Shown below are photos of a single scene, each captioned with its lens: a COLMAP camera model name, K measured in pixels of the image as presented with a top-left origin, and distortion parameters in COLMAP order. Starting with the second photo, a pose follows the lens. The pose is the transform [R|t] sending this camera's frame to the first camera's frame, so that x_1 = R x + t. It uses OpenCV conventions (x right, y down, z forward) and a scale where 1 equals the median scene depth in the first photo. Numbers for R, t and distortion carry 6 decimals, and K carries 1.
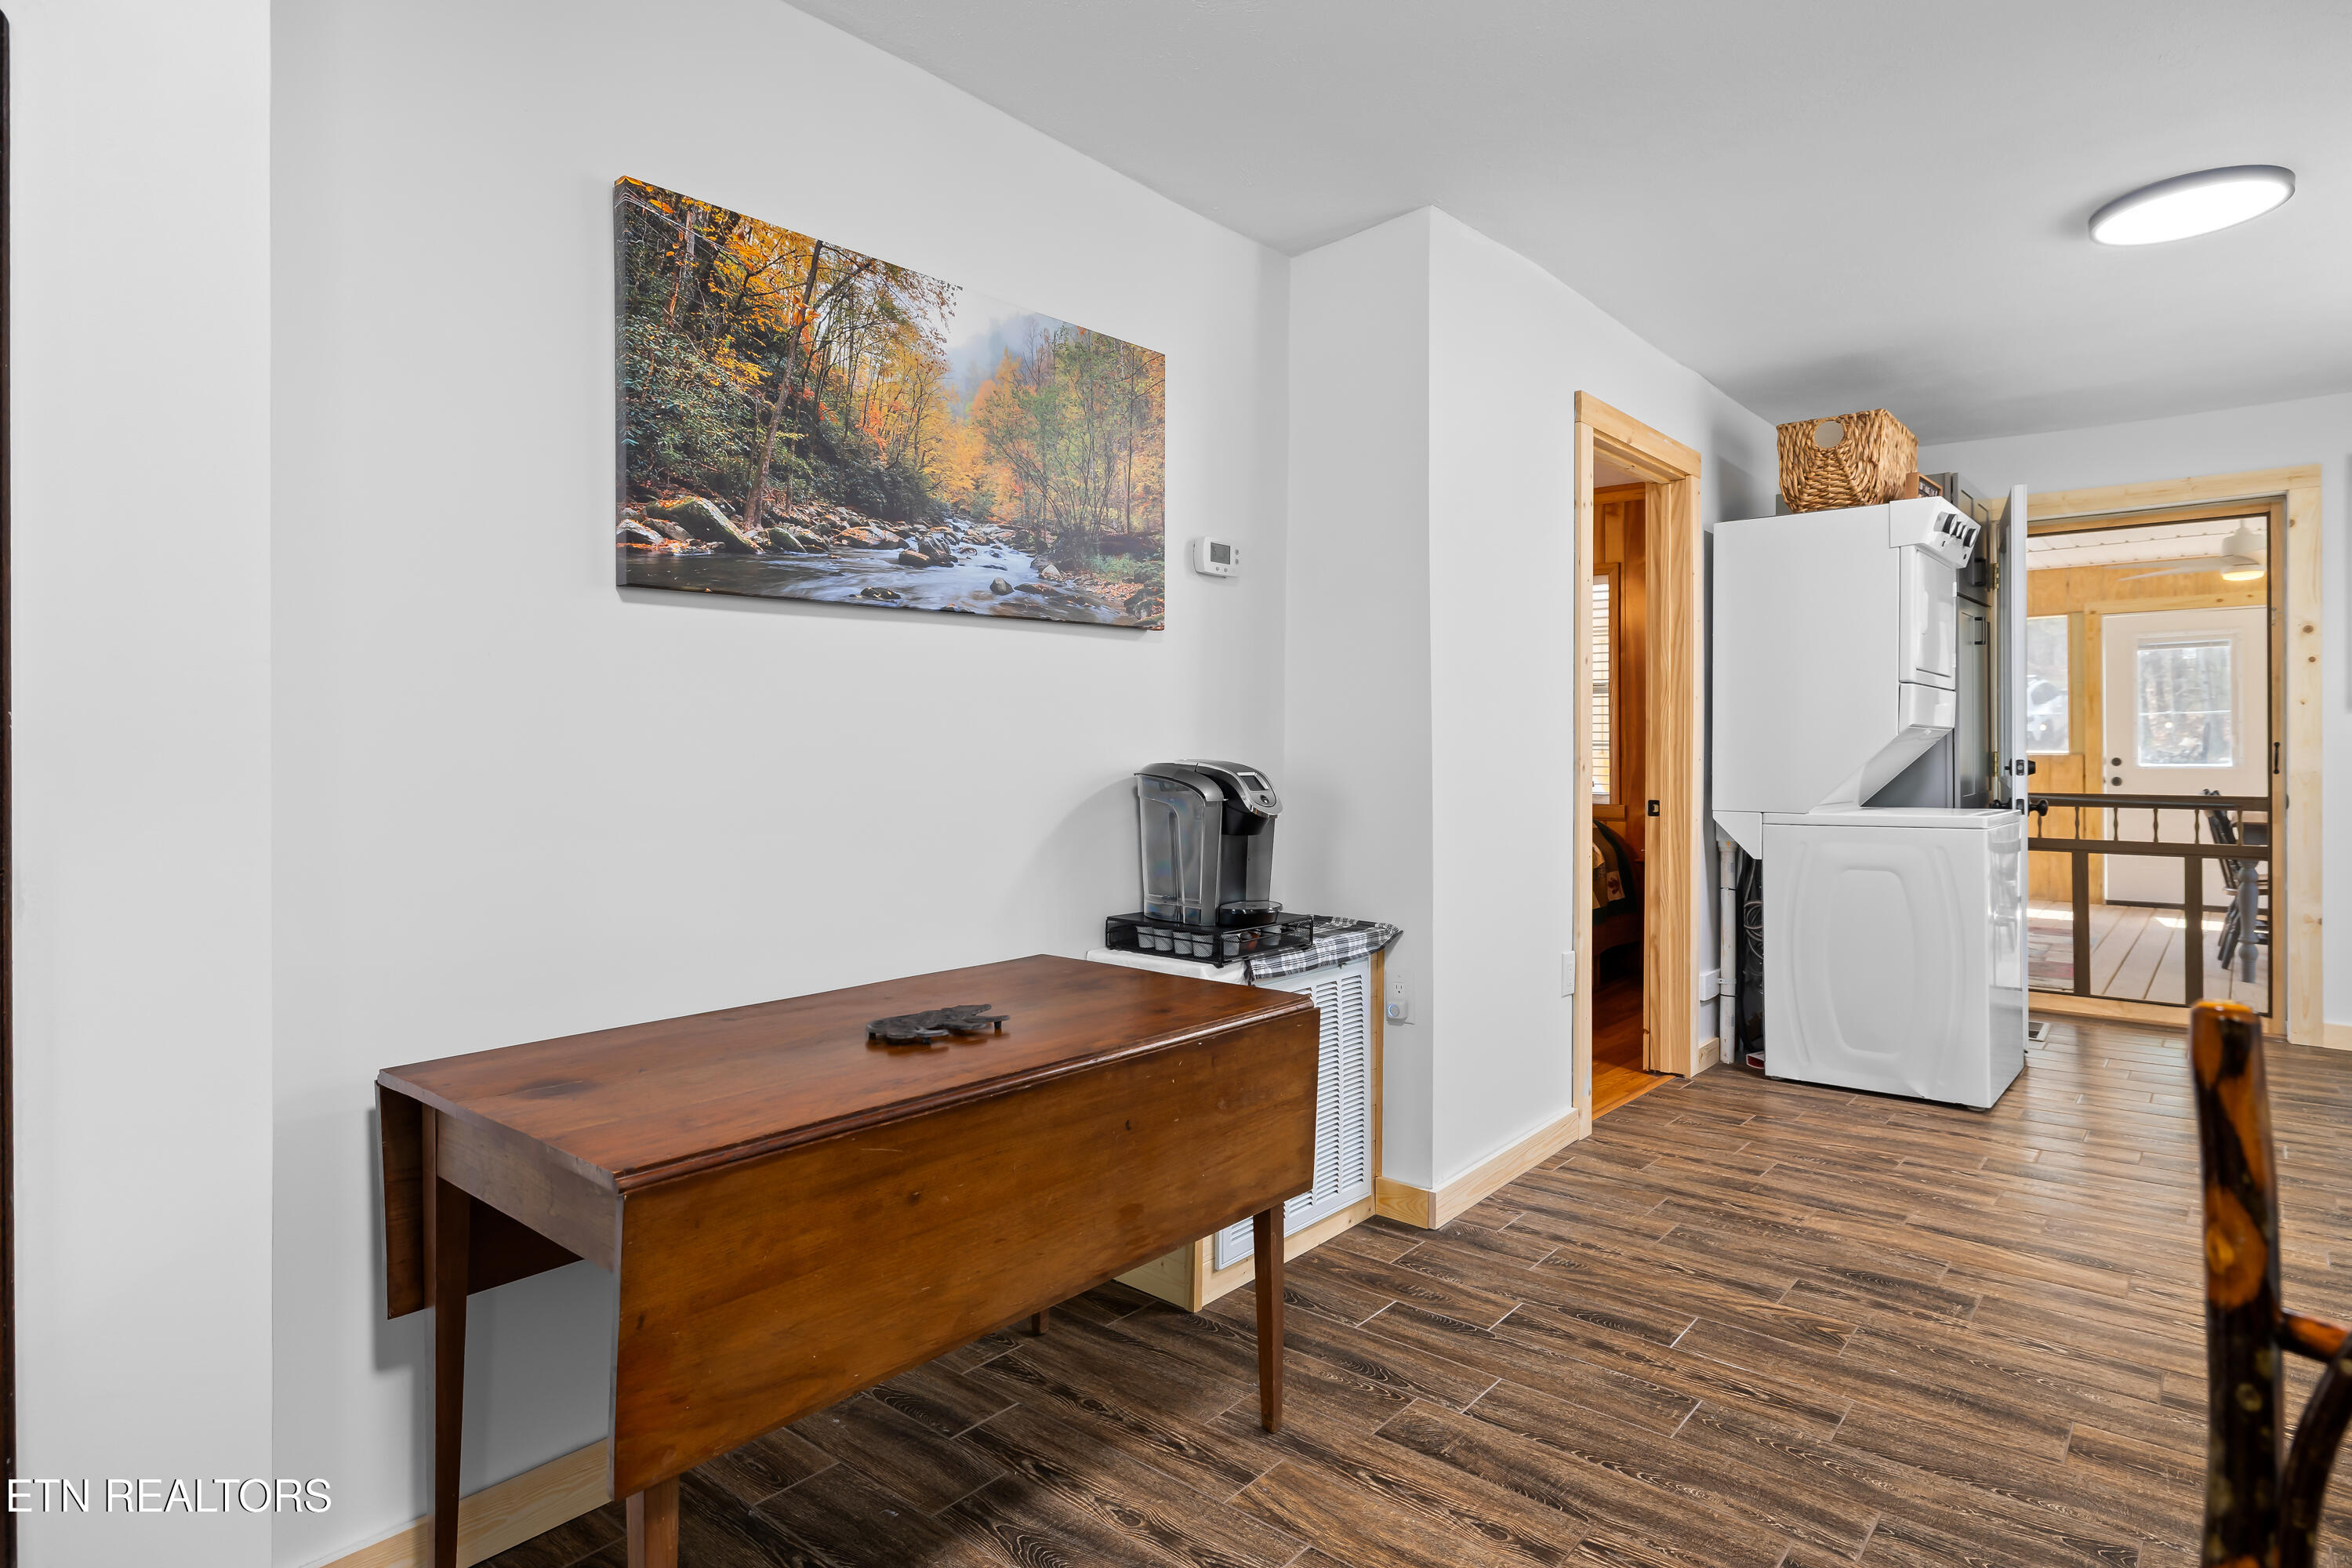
lens RADIAL K [[1259.7, 0, 1159.9], [0, 1259.7, 756.7], [0, 0, 1]] dist [-0.006216, 0.001286]
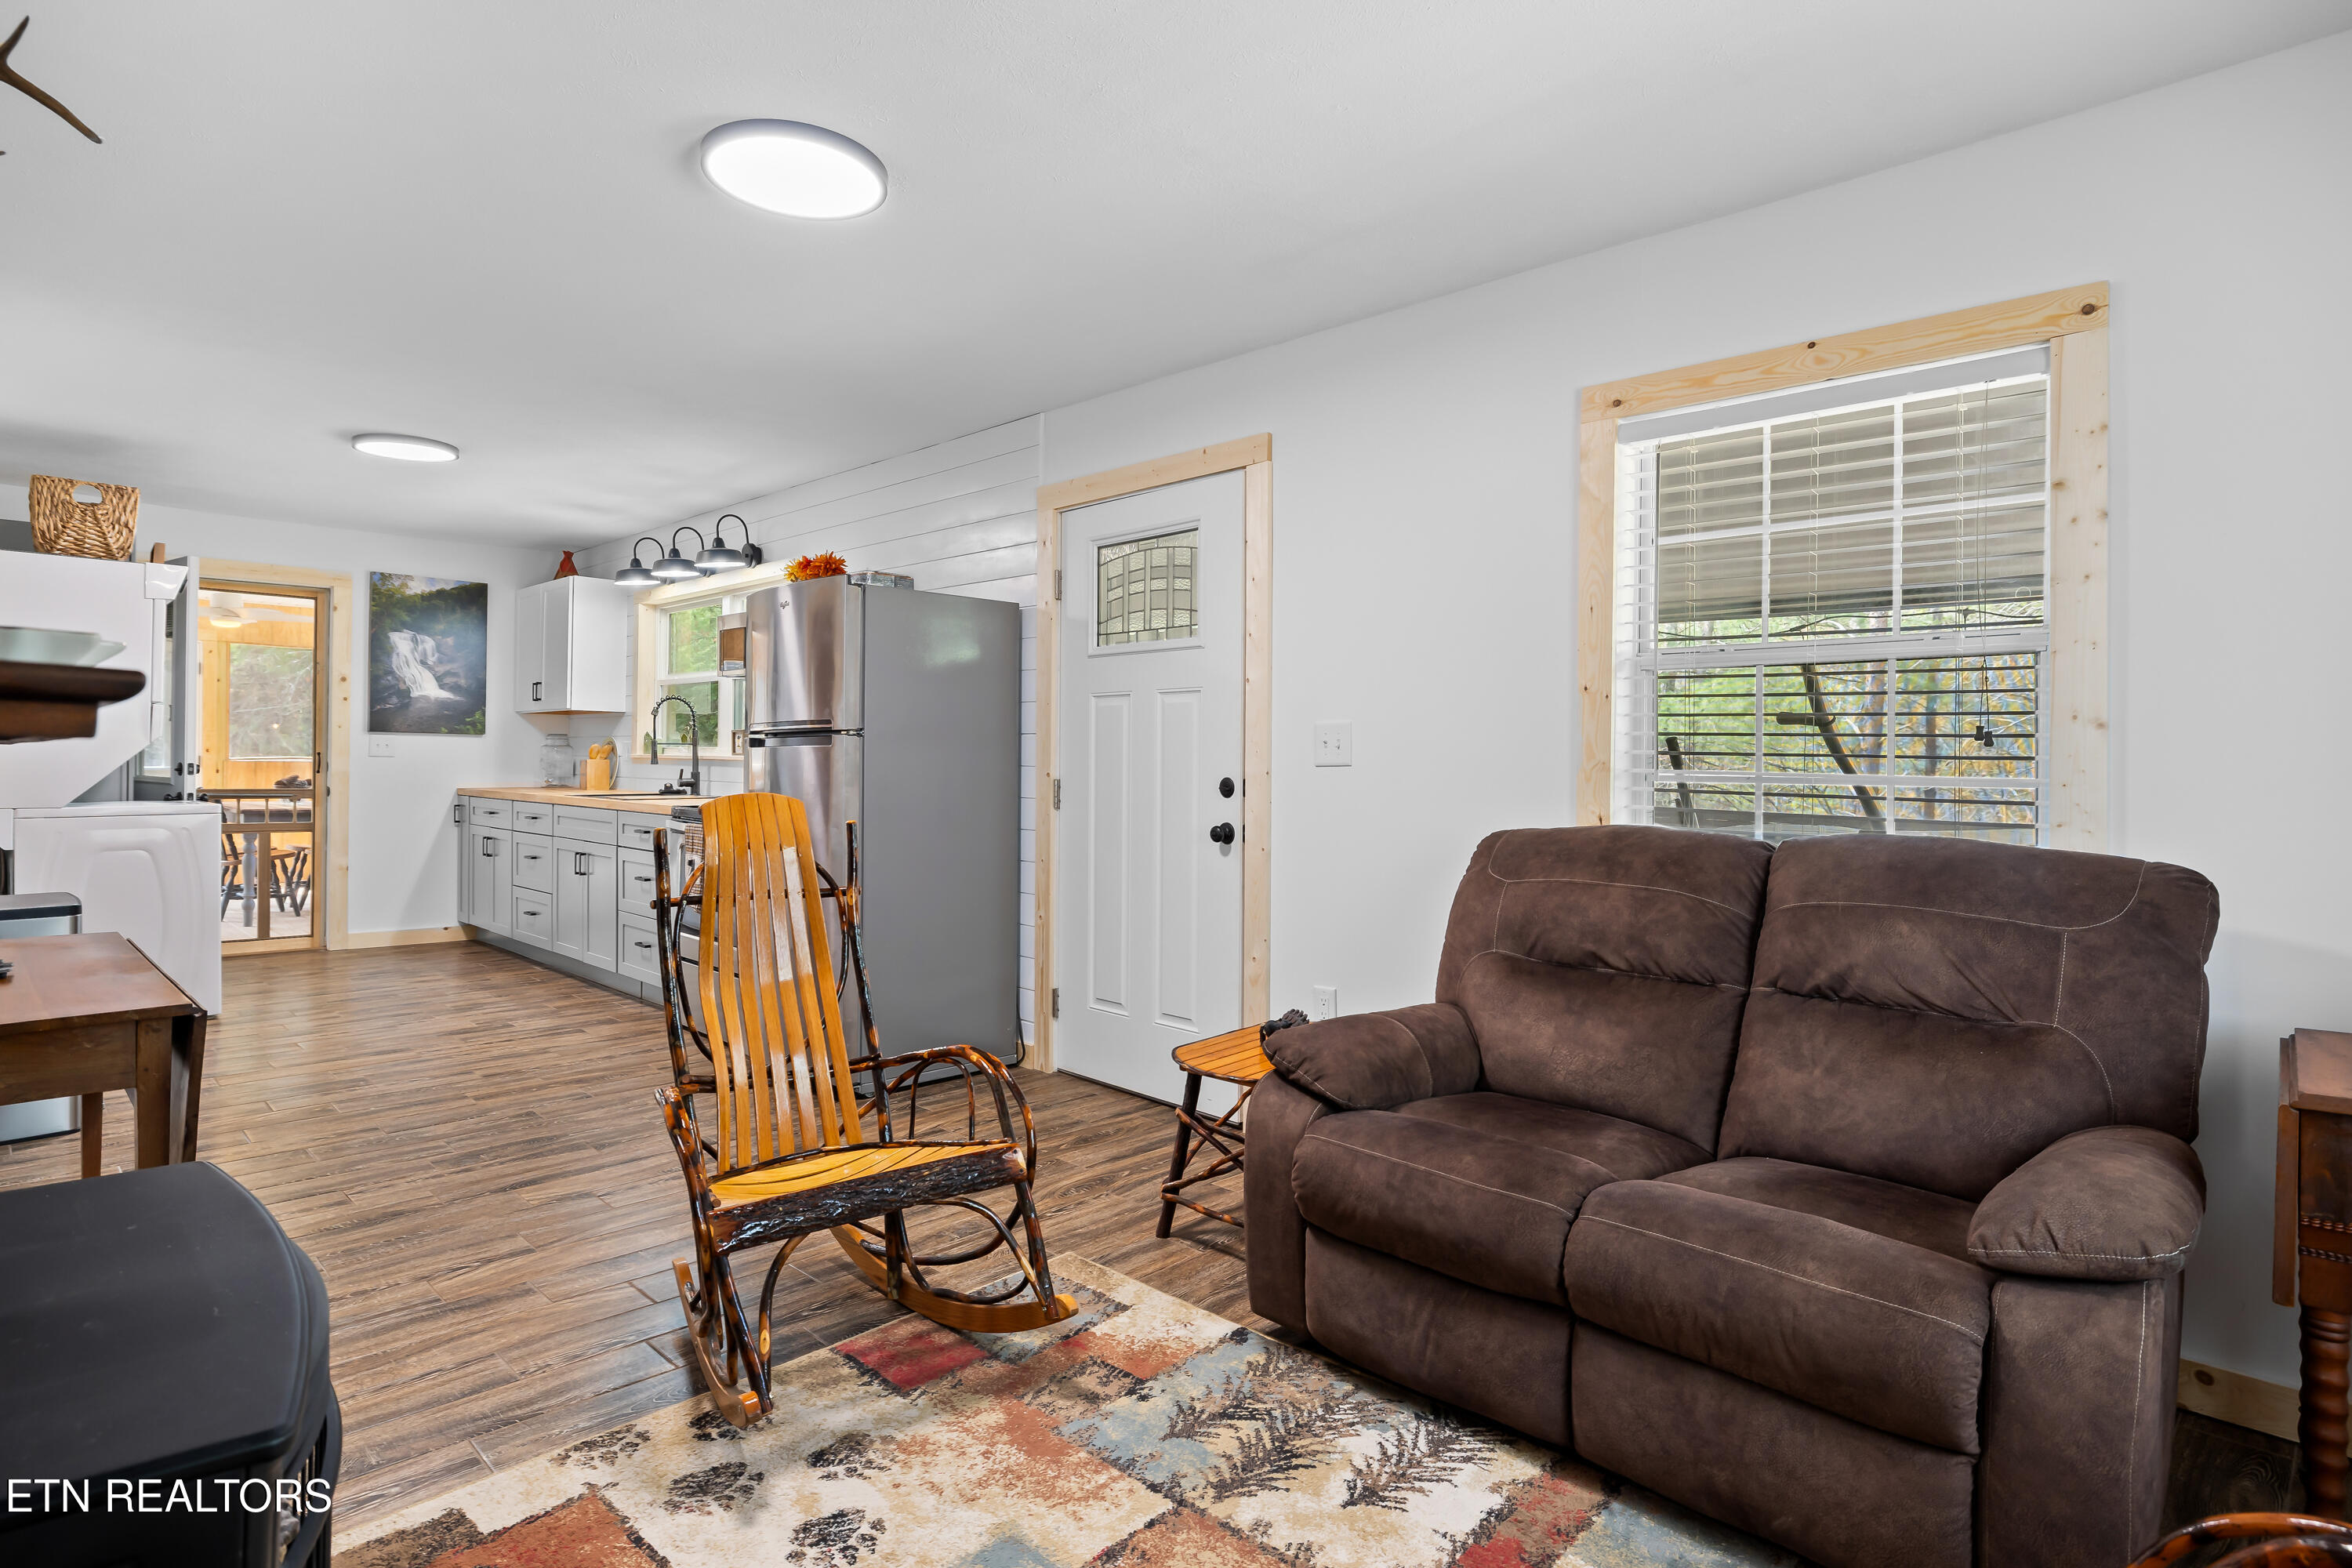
lens RADIAL K [[1259.7, 0, 1181.5], [0, 1259.7, 746.8], [0, 0, 1]] dist [-0.006216, 0.001286]
pose [[0.063419, 0.015738, 0.997863, -1.040776], [-0.007139, 0.999857, -0.015316, -0.003659], [-0.997961, -0.006152, 0.063522, -0.233801]]
